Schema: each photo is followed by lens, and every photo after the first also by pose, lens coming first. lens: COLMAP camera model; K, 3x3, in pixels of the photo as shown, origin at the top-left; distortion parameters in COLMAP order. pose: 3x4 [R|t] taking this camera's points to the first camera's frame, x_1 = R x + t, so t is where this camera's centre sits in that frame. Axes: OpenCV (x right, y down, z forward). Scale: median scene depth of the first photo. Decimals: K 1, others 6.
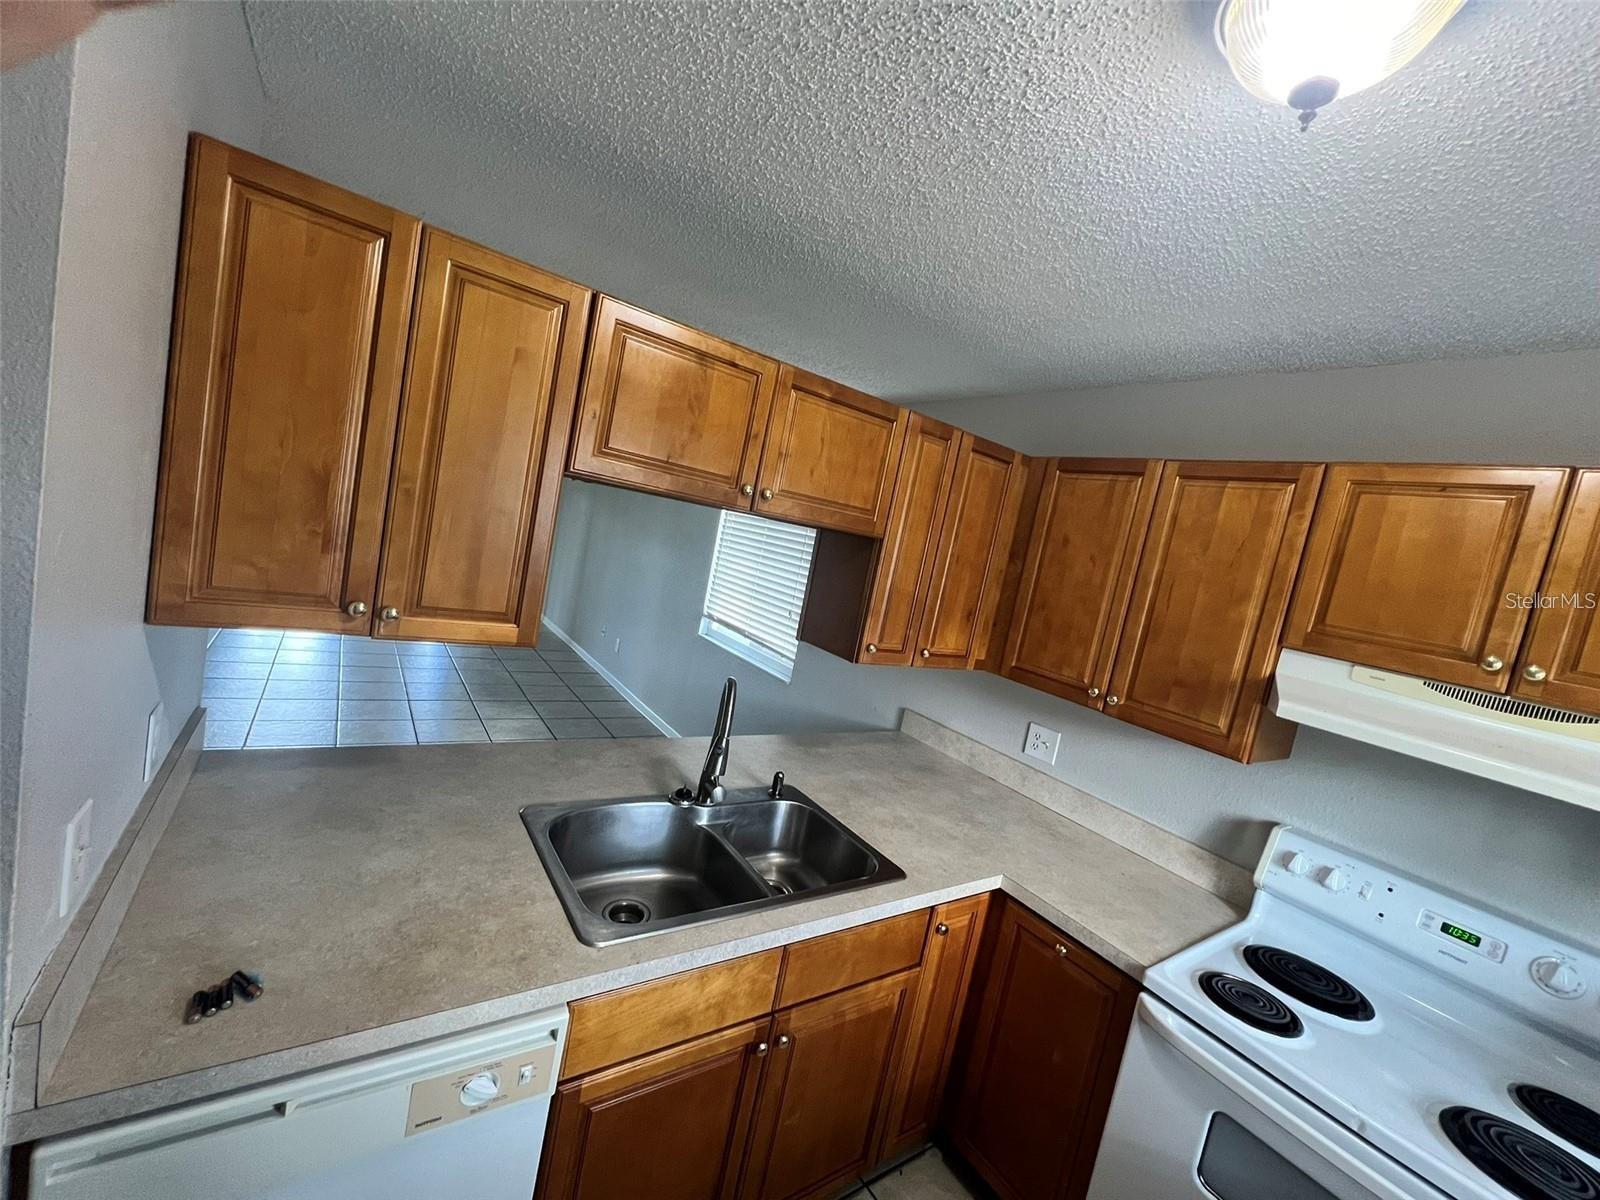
lens RADIAL K [[643.9, 0, 800.0], [0, 643.9, 600.0], [0, 0, 1]] dist [0.001373, 0.000196]
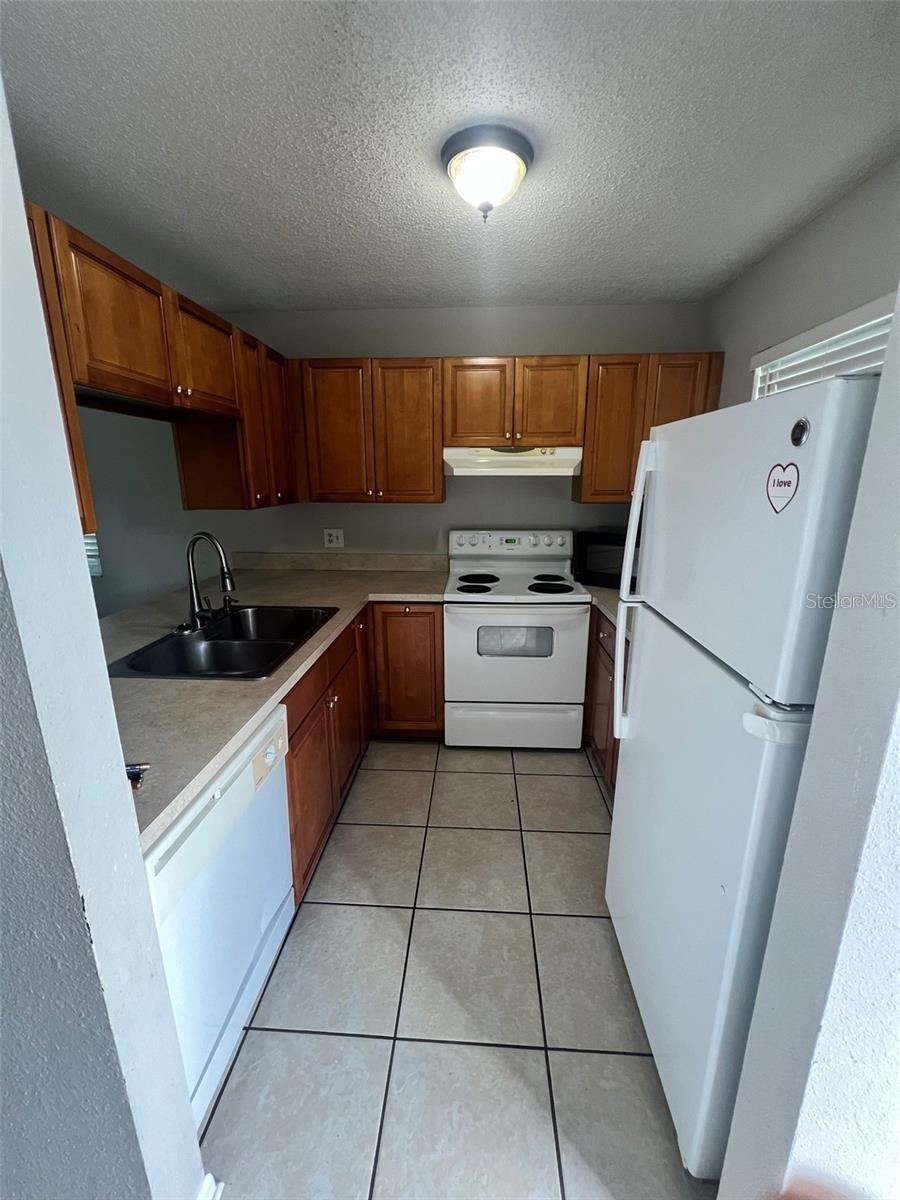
lens RADIAL K [[482.9, 0, 450.0], [0, 482.9, 600.0], [0, 0, 1]] dist [0.001373, 0.000196]
pose [[0.603110, -0.381442, 0.700543, -0.578807], [0.198658, 0.922405, 0.331217, 0.010231], [-0.772524, -0.060592, 0.632088, -0.107225]]
